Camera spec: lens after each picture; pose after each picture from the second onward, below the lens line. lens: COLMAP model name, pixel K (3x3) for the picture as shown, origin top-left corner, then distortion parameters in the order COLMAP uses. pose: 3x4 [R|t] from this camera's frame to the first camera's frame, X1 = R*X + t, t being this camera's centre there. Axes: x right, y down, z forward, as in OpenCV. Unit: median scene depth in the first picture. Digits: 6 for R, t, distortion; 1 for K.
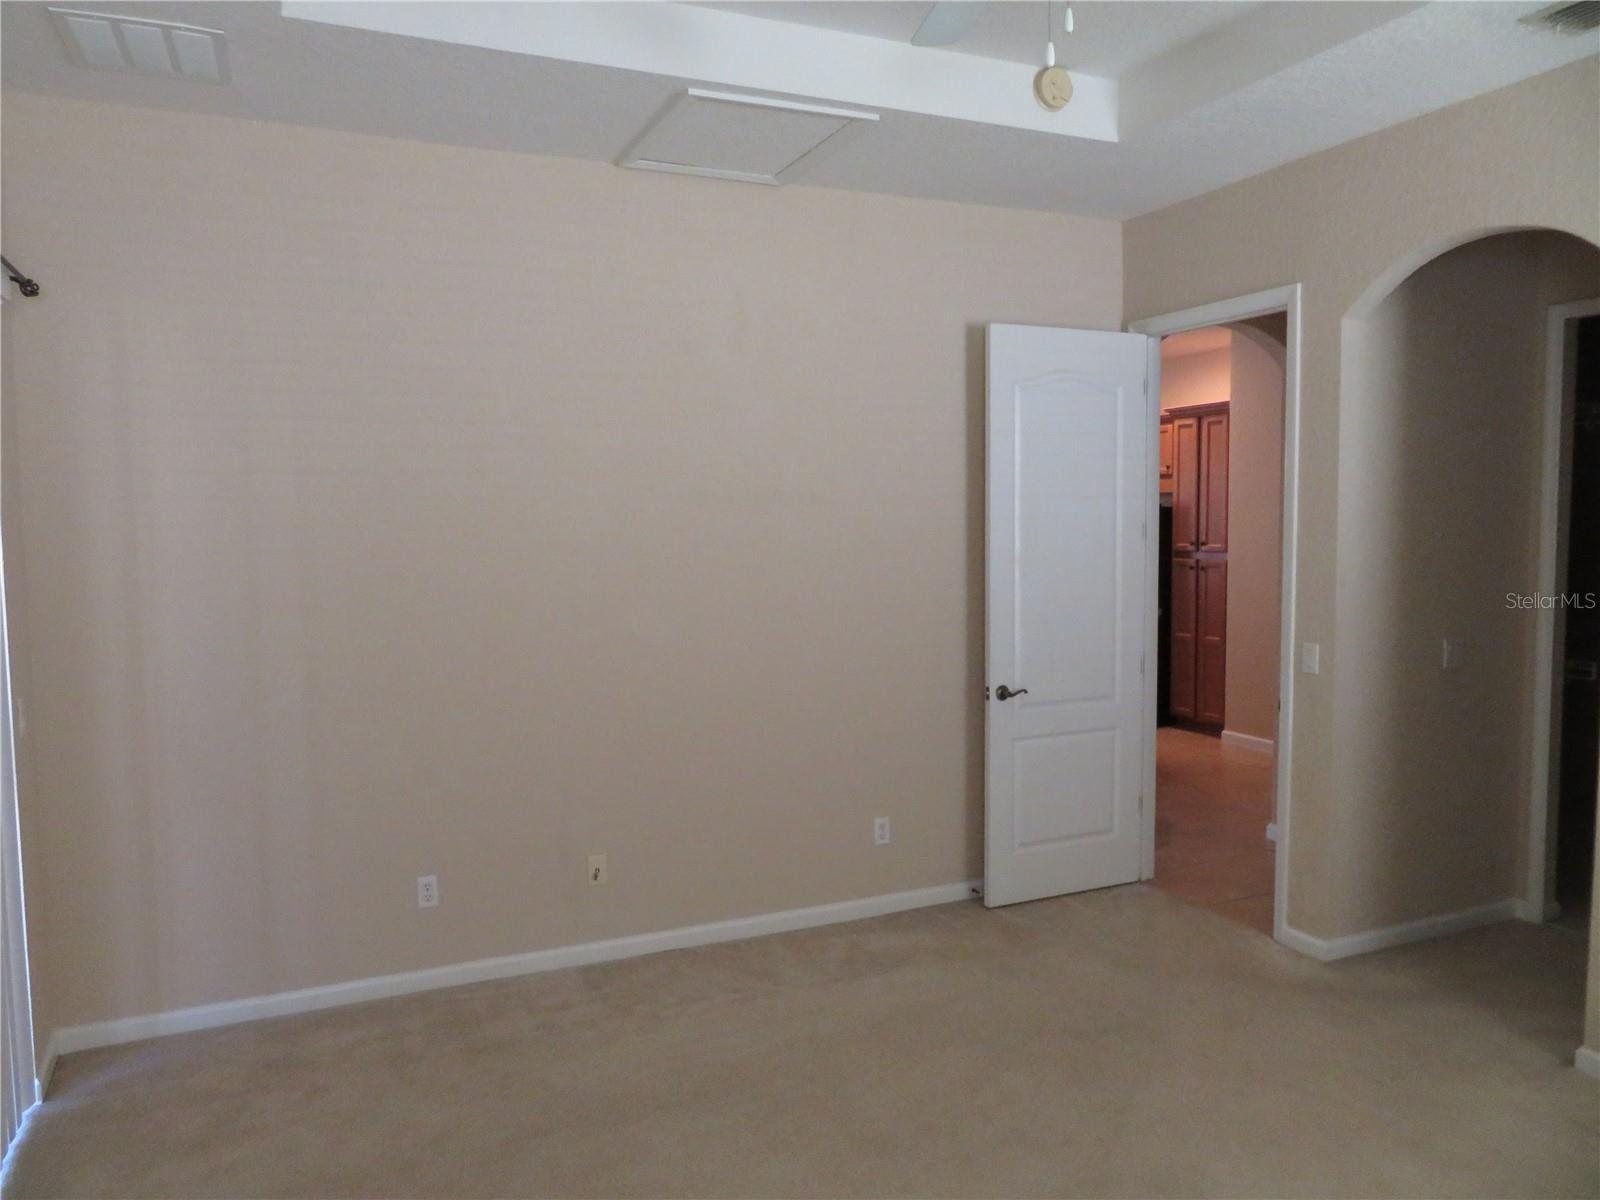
lens RADIAL K [[1150.0, 0, 798.4], [0, 1150.0, 597.8], [0, 0, 1]] dist [-0.000251, -0.002079]
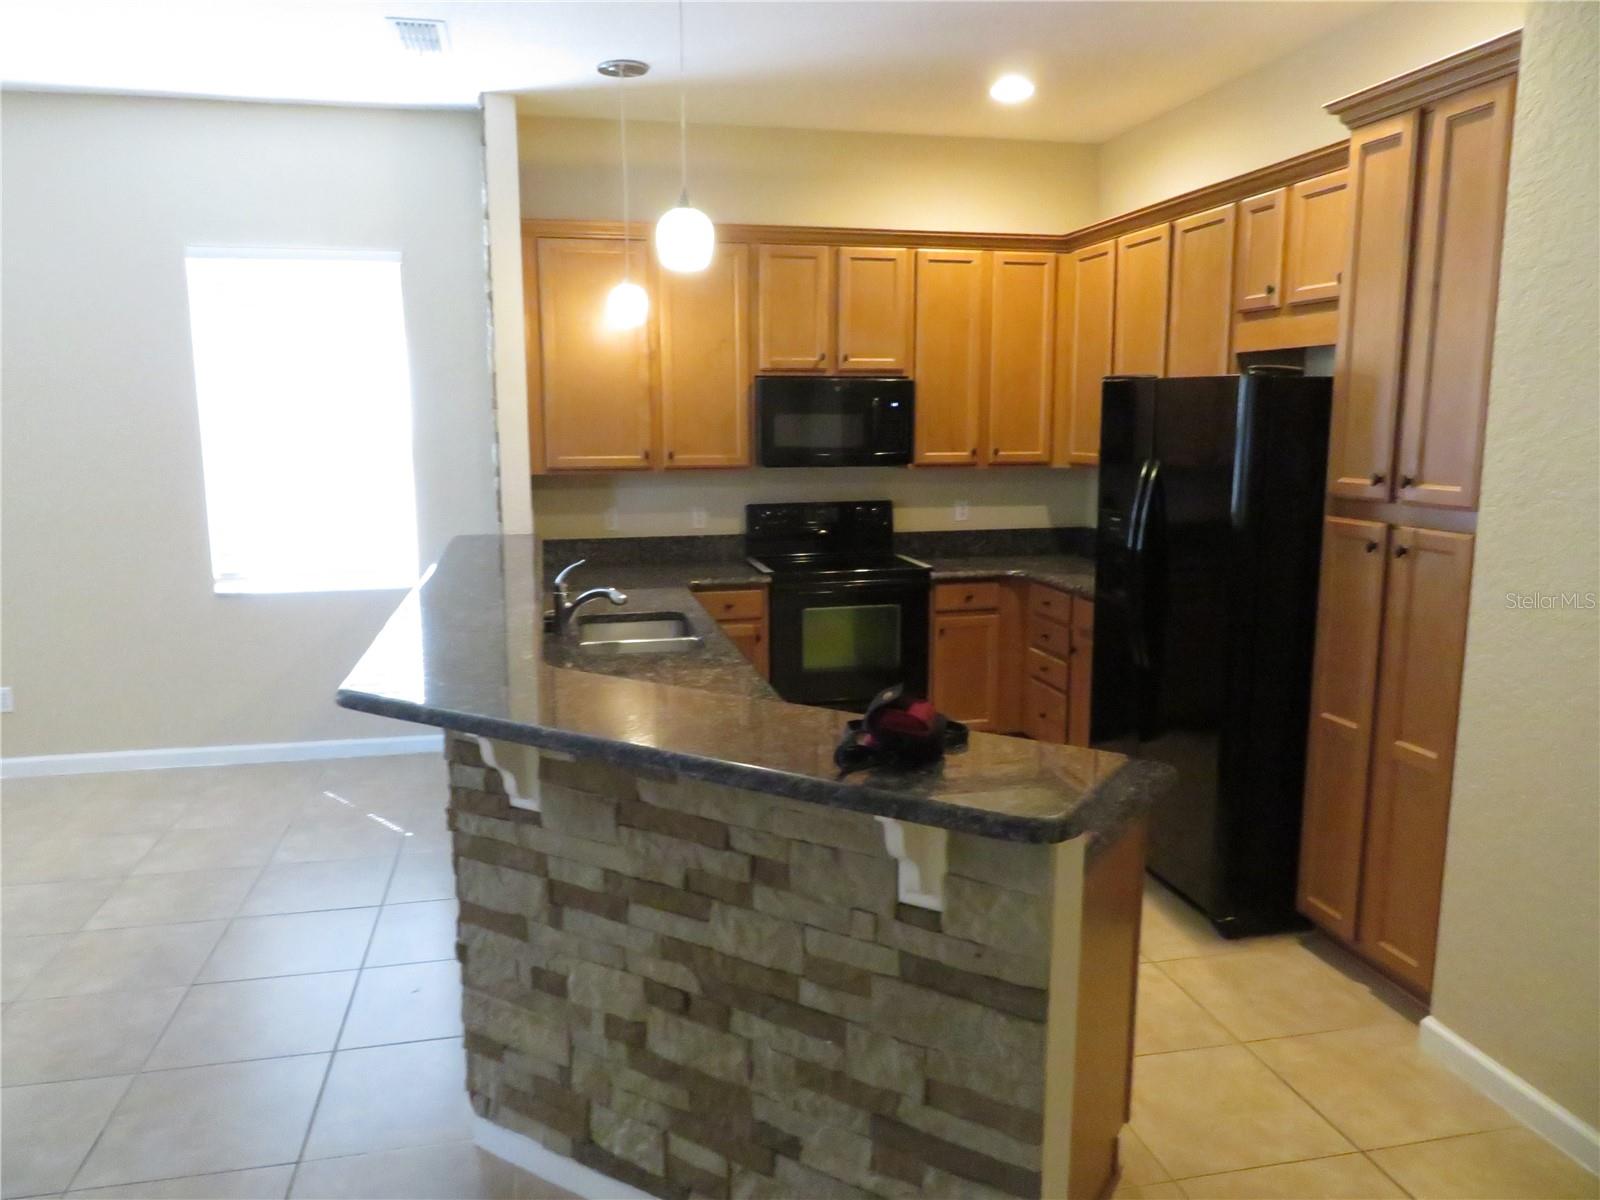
lens RADIAL K [[1150.0, 0, 801.8], [0, 1150.0, 601.9], [0, 0, 1]] dist [-0.000251, -0.002079]
pose [[0.980712, 0.043593, -0.190533, 0.236739], [-0.026437, 0.995438, 0.091676, -0.037646], [0.193661, -0.084870, 0.977391, 0.611977]]
